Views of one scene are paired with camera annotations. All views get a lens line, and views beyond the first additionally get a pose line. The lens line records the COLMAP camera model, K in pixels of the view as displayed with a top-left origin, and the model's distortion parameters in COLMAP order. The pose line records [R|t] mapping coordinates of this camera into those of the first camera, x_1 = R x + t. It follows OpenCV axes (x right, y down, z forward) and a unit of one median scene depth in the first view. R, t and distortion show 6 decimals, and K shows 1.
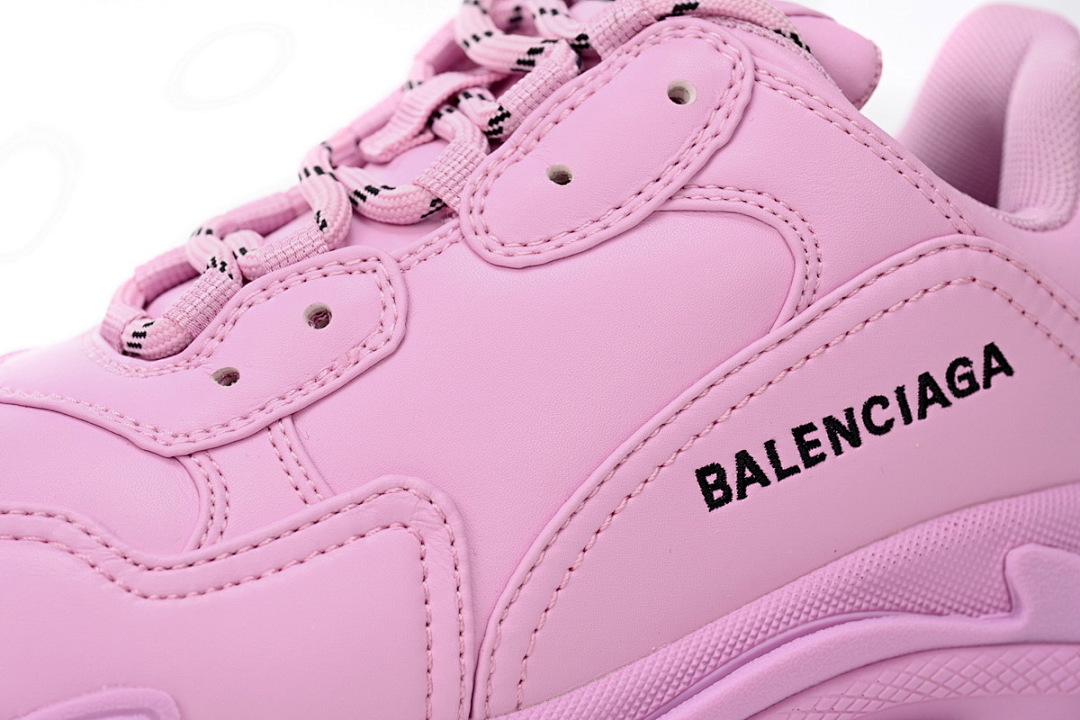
lens RADIAL K [[2905.5, 0, 538.5], [0, 2905.5, 361.4], [0, 0, 1]] dist [-0.036808, 0.000000]
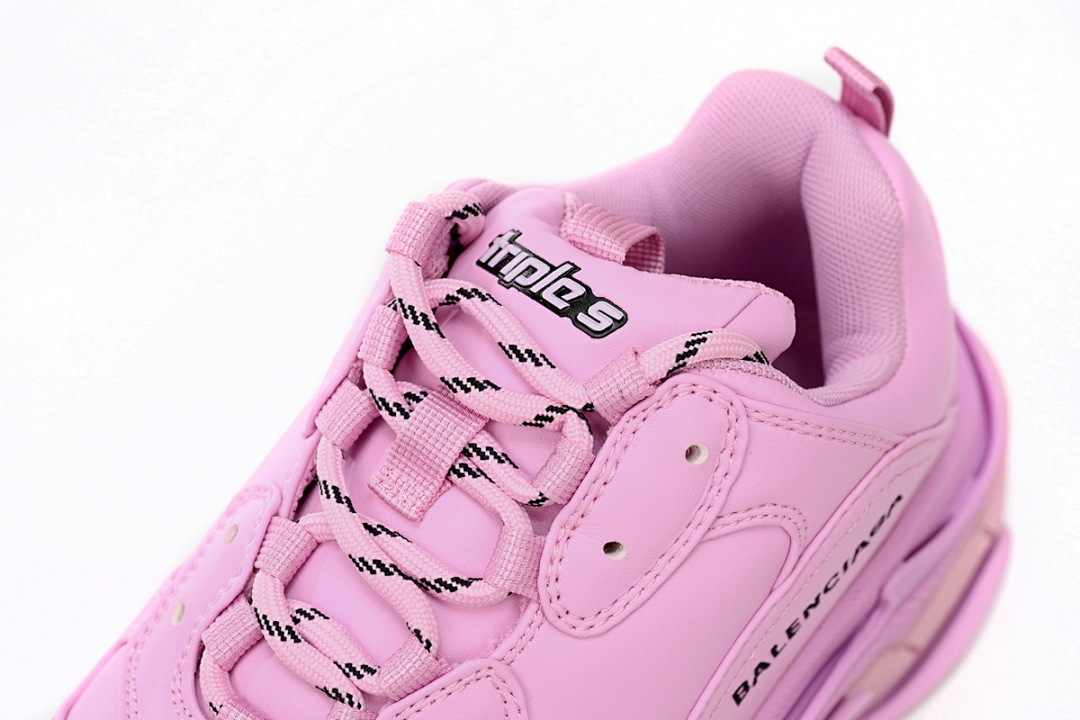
lens RADIAL K [[2182.2, 0, 540.0], [0, 2182.2, 359.4], [0, 0, 1]] dist [-0.020143, 0.000000]
pose [[0.882653, -0.340115, 0.324417, -0.278101], [0.088108, 0.797701, 0.596582, -0.651499], [-0.461694, -0.497991, 0.734059, 0.402960]]
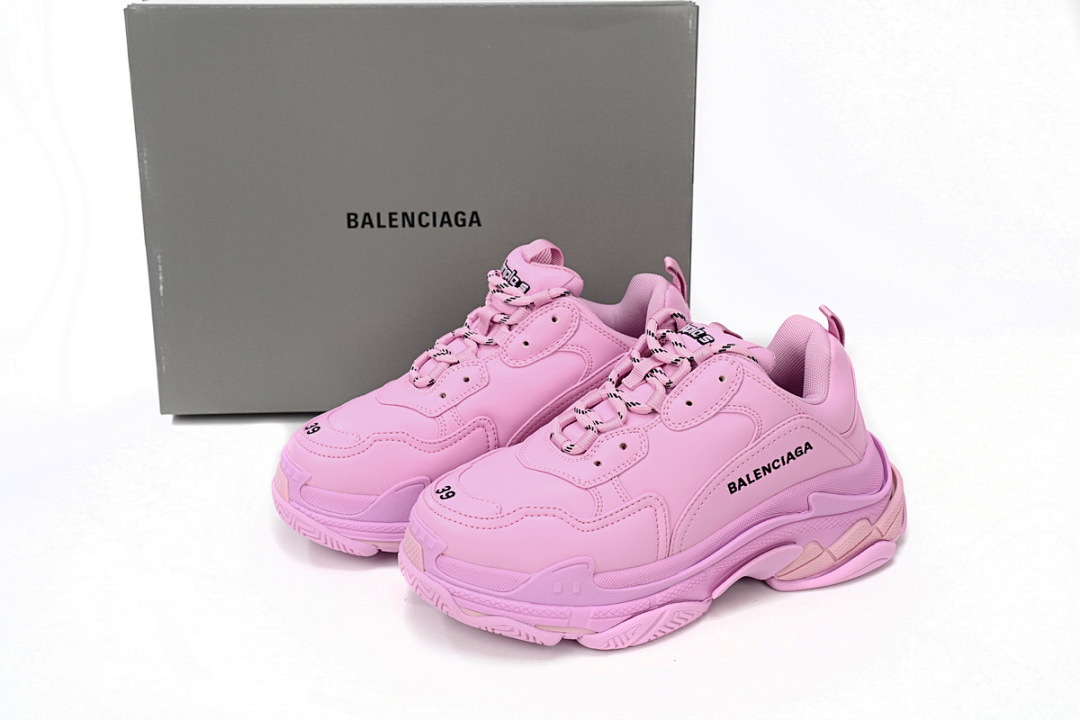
lens RADIAL K [[1257.5, 0, 541.5], [0, 1257.5, 360.2], [0, 0, 1]] dist [-0.017053, 0.000000]
pose [[0.998375, -0.027162, 0.050092, -0.246354], [0.018368, 0.985562, 0.168316, -0.374834], [-0.053941, -0.167123, 0.984459, -0.486390]]
